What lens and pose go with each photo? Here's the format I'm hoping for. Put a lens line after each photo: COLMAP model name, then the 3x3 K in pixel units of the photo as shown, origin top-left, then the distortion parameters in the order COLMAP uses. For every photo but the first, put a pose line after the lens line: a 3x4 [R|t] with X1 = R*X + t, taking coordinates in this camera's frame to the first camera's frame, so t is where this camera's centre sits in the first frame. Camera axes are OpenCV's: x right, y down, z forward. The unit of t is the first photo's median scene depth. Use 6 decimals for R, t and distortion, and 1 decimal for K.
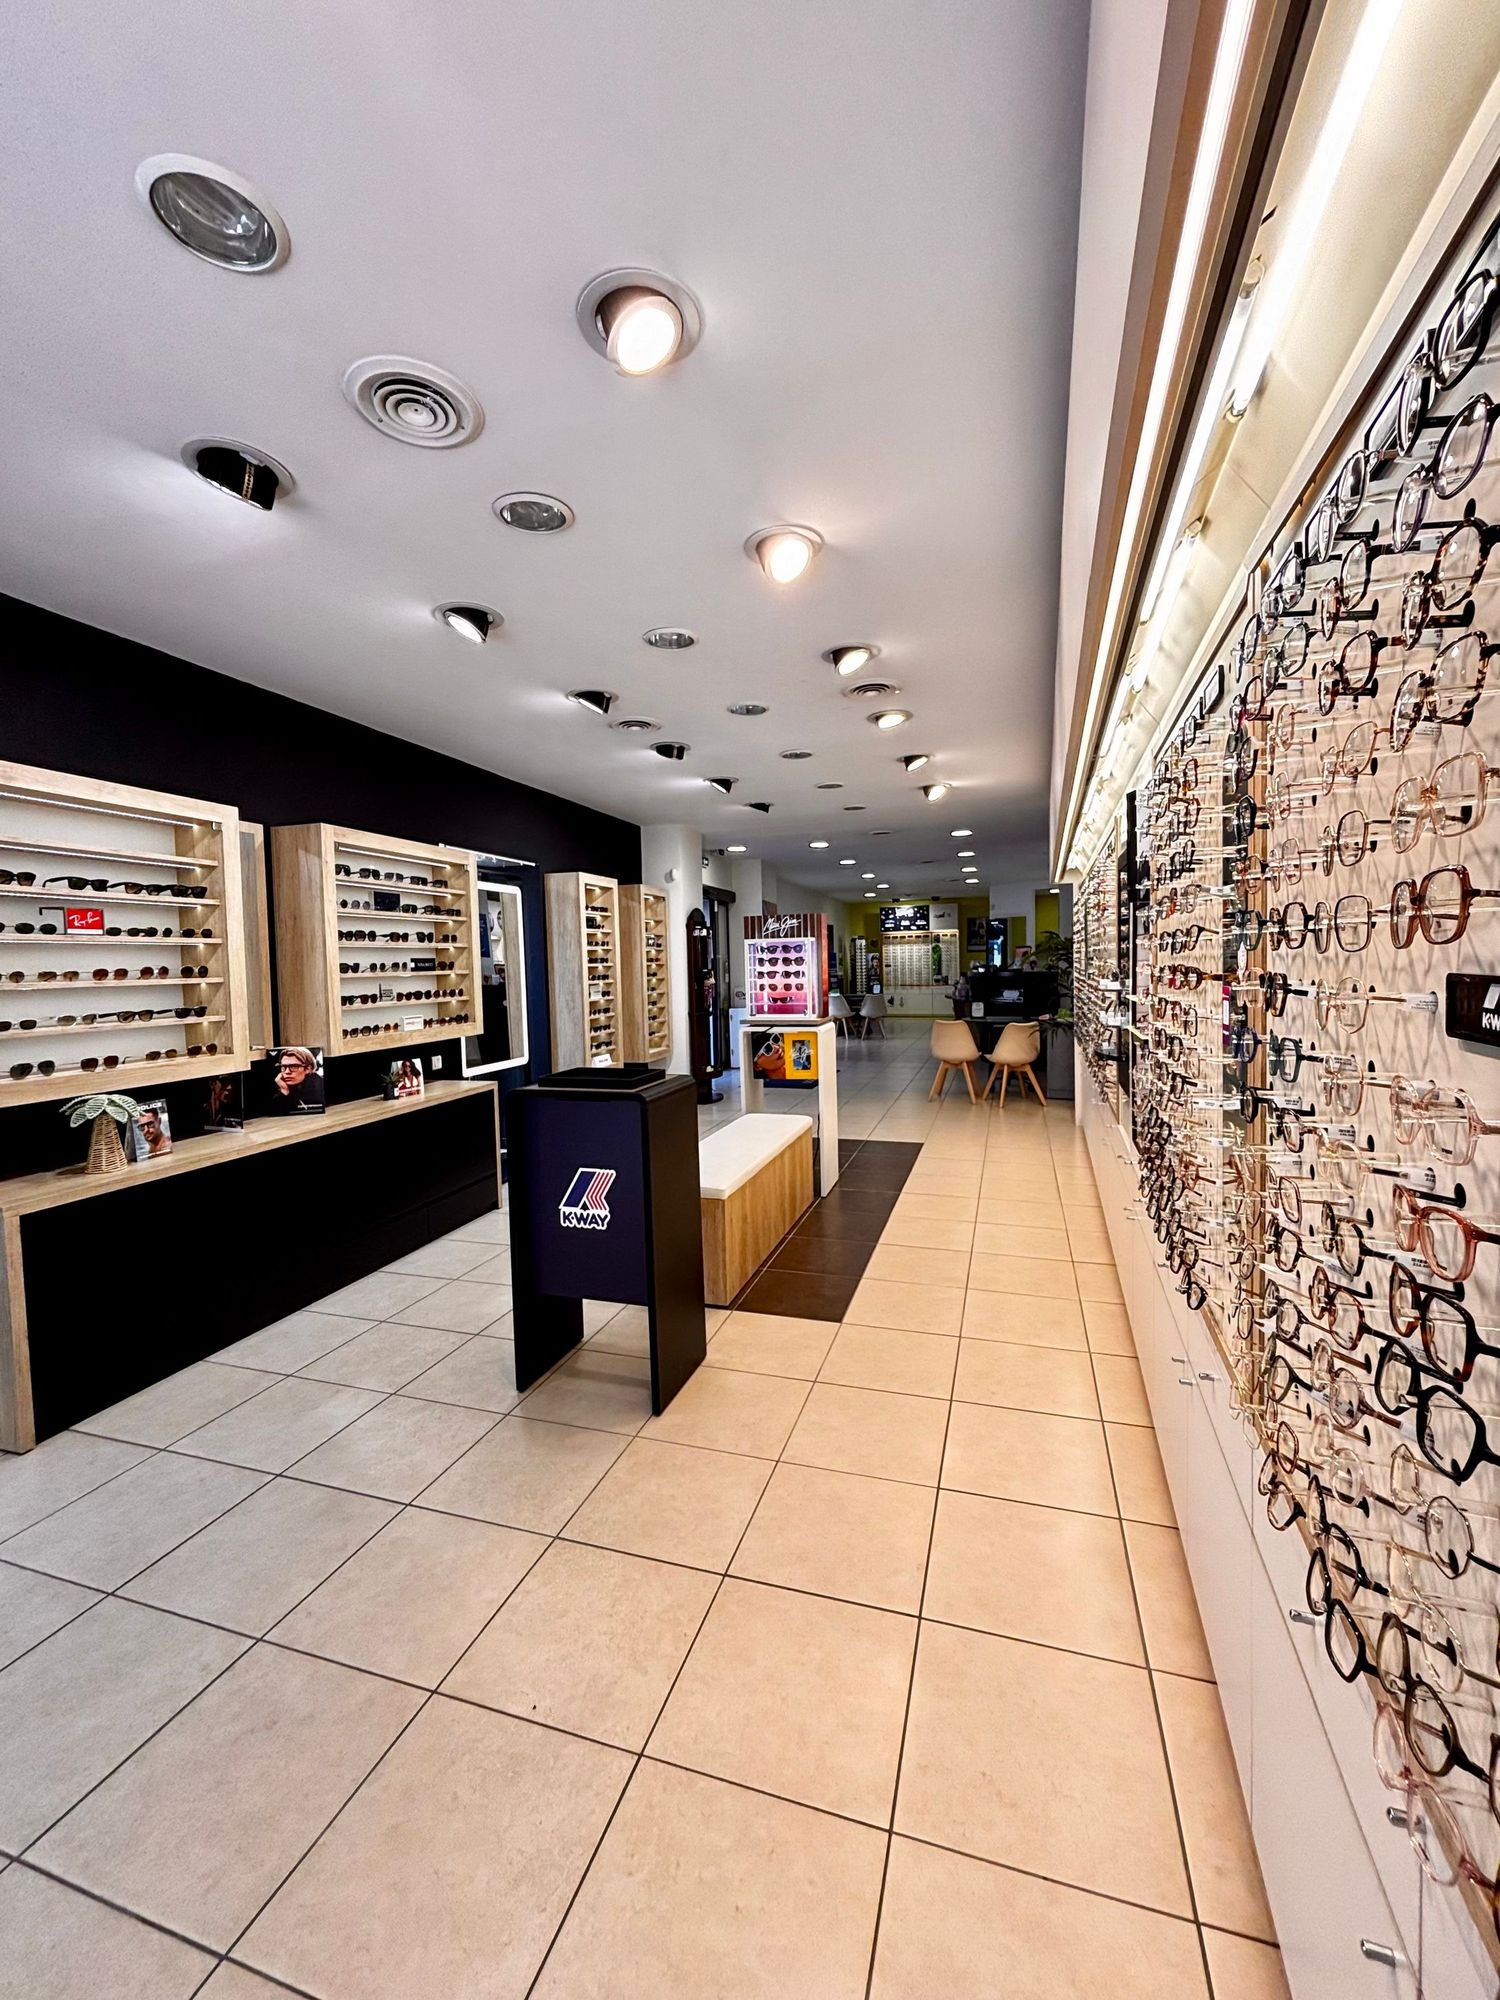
lens RADIAL K [[818.6, 0, 752.0], [0, 818.6, 1000.7], [0, 0, 1]] dist [0.000553, 0.000048]
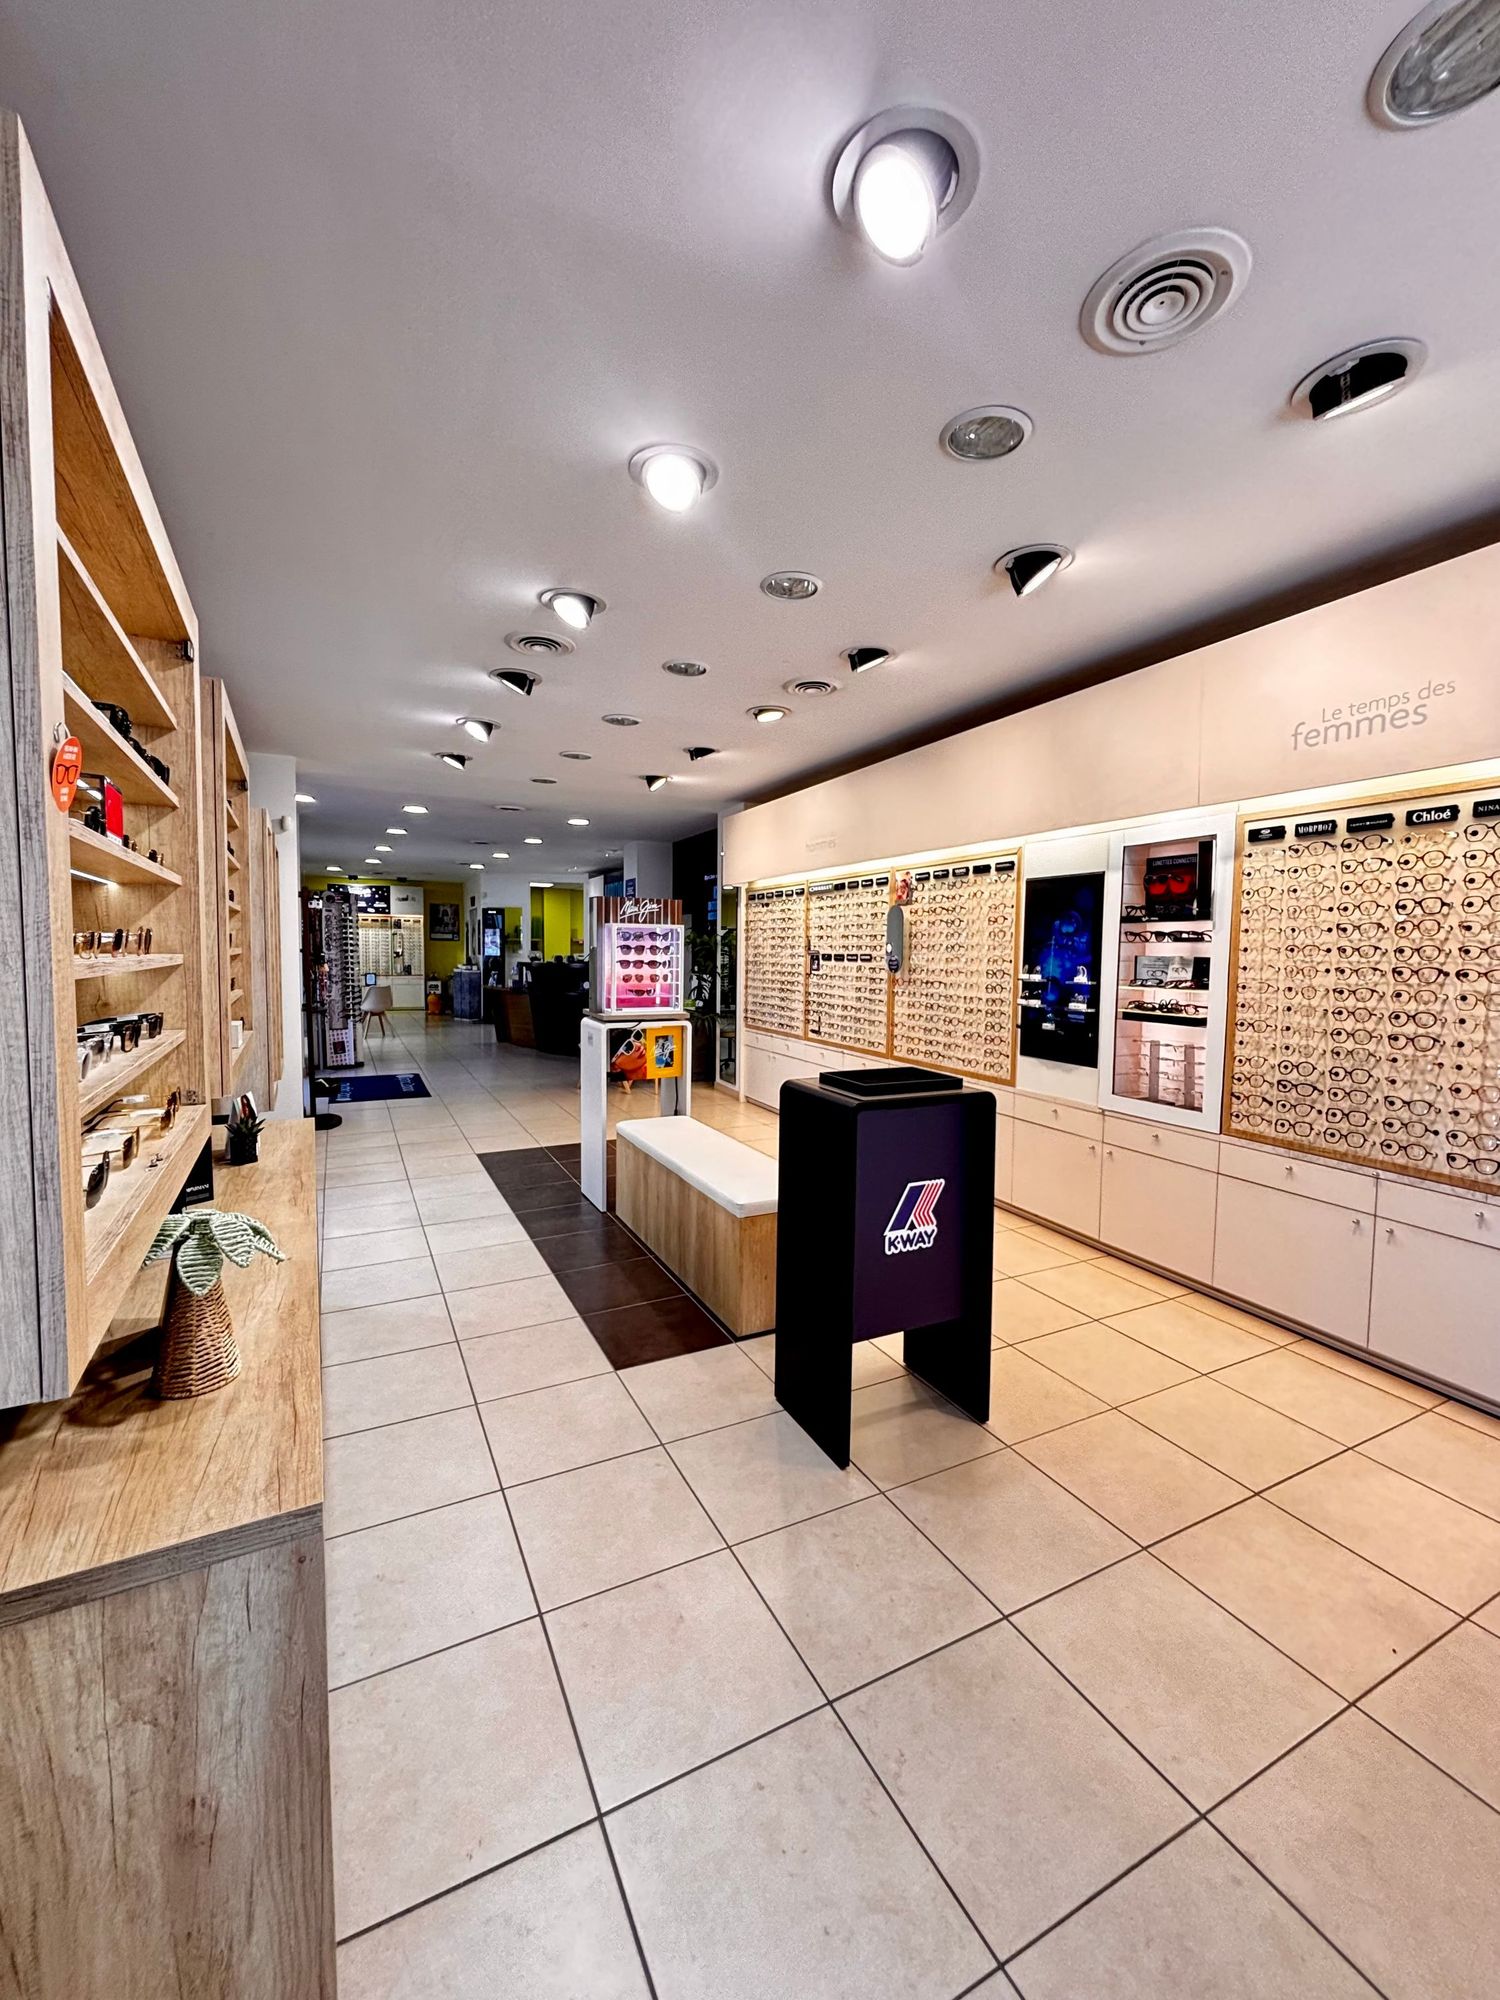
lens RADIAL K [[818.6, 0, 761.3], [0, 818.6, 997.8], [0, 0, 1]] dist [0.000553, 0.000048]
pose [[0.697867, -0.006737, 0.716195, -0.525852], [0.001417, 0.999967, 0.008026, -0.001675], [-0.716226, -0.004586, 0.697854, 0.276175]]
